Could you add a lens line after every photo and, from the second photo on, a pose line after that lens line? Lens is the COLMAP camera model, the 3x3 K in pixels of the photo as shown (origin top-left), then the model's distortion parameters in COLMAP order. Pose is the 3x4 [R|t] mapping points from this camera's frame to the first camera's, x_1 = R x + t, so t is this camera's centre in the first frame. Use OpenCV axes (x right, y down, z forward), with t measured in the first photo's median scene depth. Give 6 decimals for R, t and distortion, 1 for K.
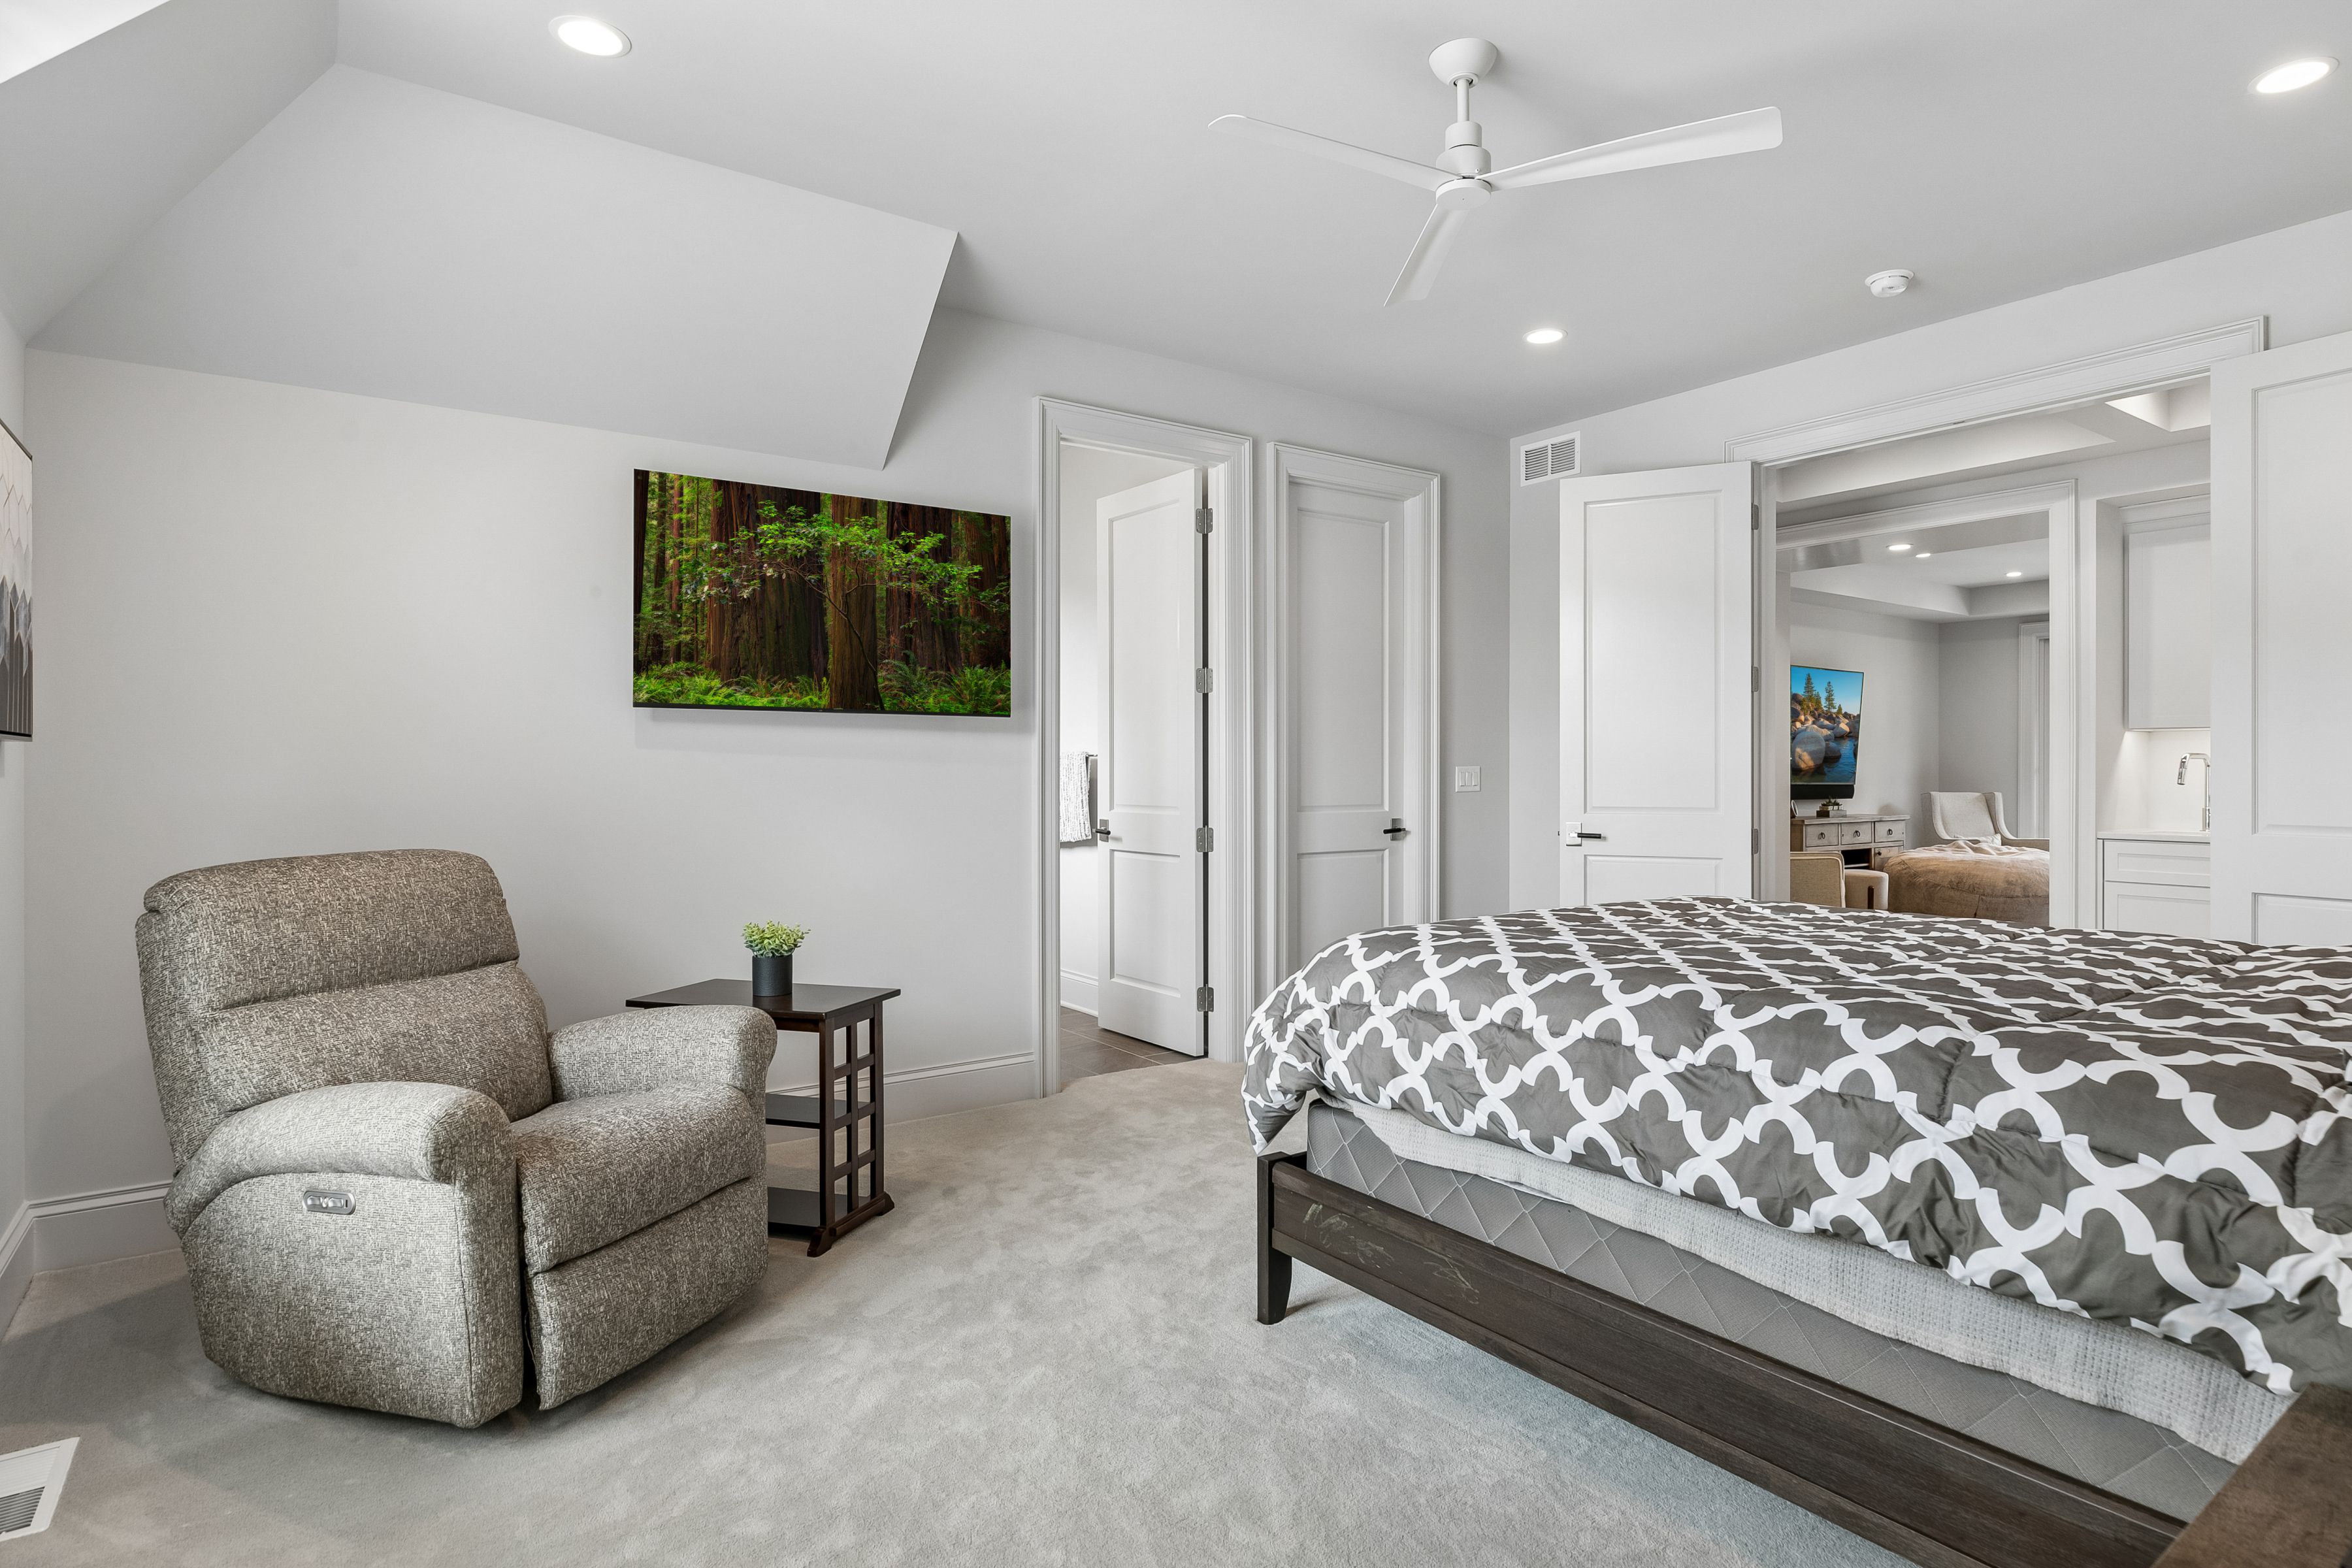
lens RADIAL K [[1256.5, 0, 1202.6], [0, 1256.5, 767.1], [0, 0, 1]] dist [0.002136, 0.000363]
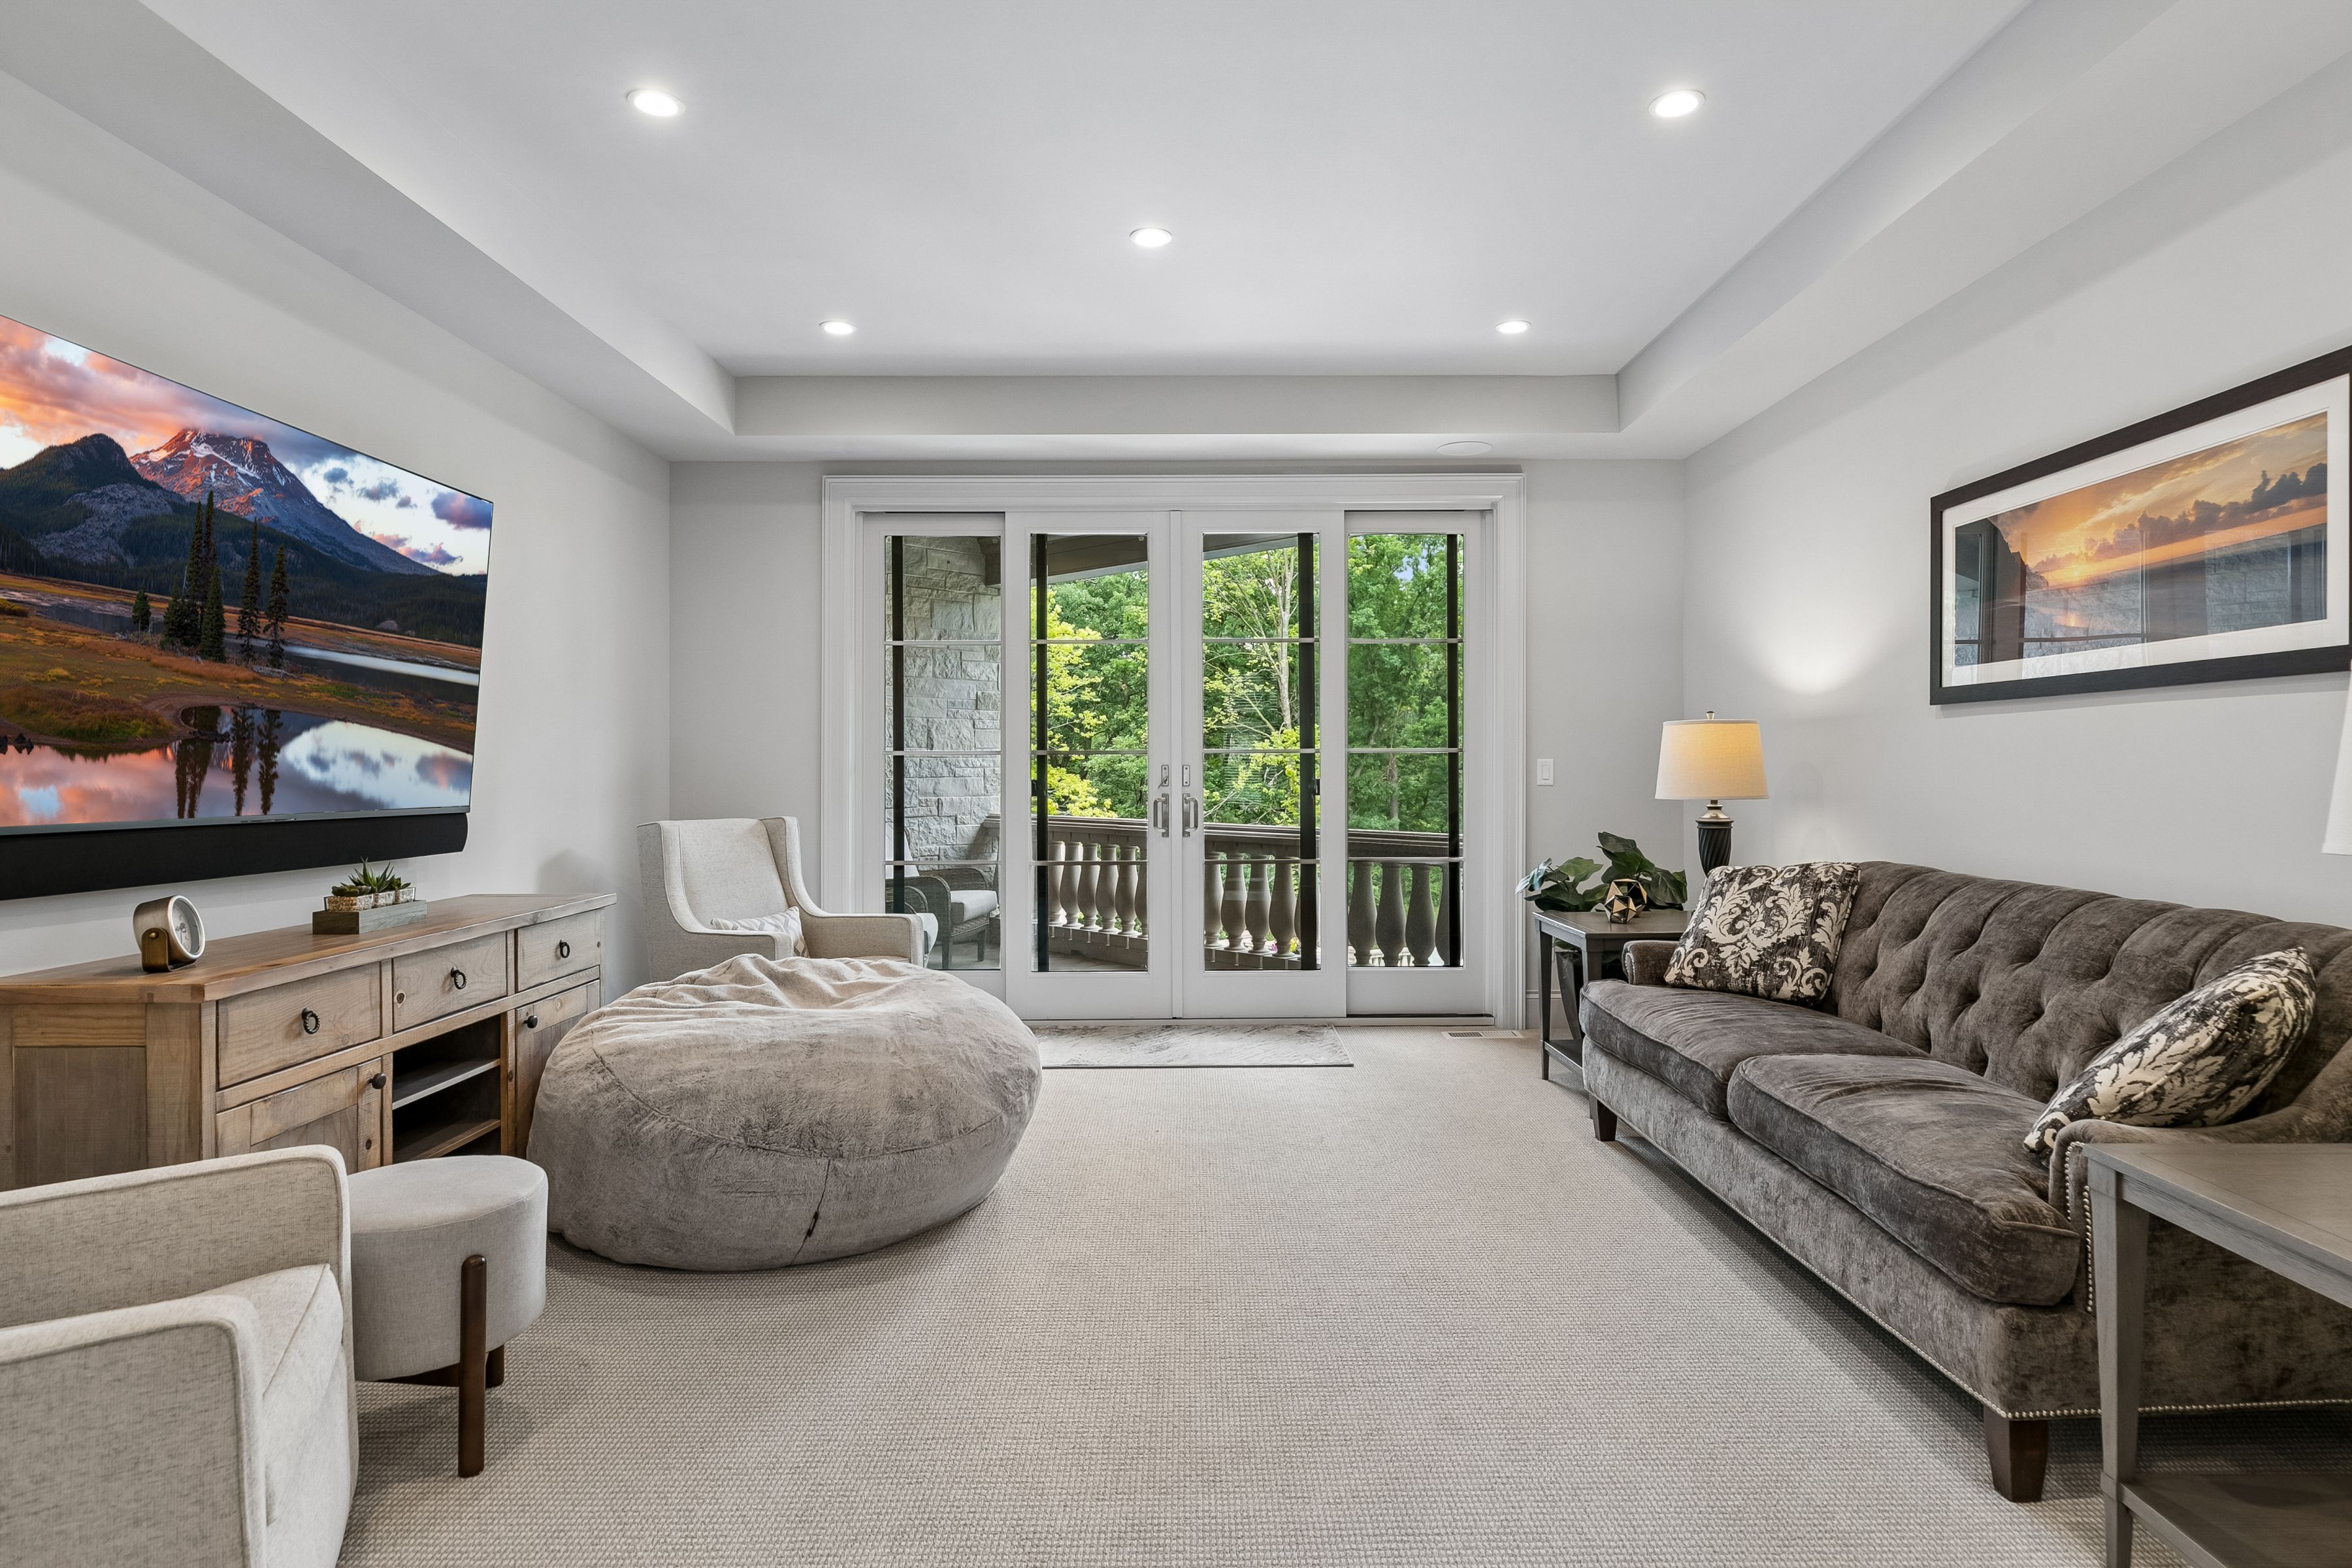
lens RADIAL K [[1256.5, 0, 1202.6], [0, 1256.5, 767.1], [0, 0, 1]] dist [0.002136, 0.000363]
pose [[0.575983, -0.004712, 0.817448, 0.368057], [-0.000261, 0.999982, 0.005947, -0.001090], [-0.817462, -0.003639, 0.575971, 0.661944]]
